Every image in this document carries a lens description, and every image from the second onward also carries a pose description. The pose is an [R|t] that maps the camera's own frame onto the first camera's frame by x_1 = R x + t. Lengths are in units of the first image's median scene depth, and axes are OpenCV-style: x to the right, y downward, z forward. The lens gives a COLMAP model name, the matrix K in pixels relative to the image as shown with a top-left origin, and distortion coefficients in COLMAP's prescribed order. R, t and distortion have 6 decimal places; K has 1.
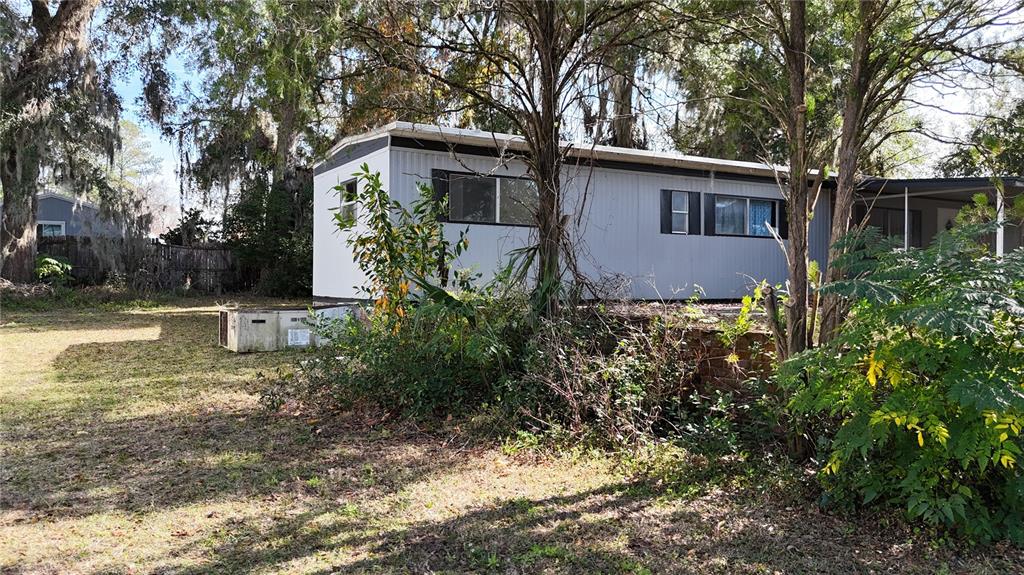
lens RADIAL K [[760.3, 0, 513.4], [0, 760.3, 285.4], [0, 0, 1]] dist [0.070655, -0.071705]
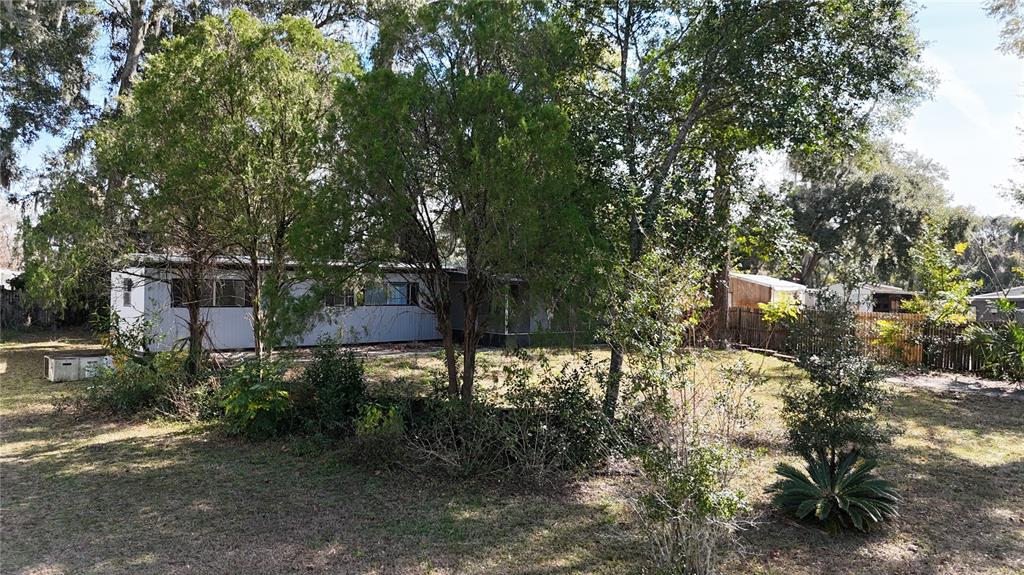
lens RADIAL K [[760.8, 0, 512.5], [0, 760.8, 286.6], [0, 0, 1]] dist [0.056826, -0.048907]
pose [[0.988471, 0.004586, 0.151344, 0.543401], [-0.003967, 0.999982, -0.004391, -0.167994], [-0.151362, 0.003740, 0.988471, -1.206034]]
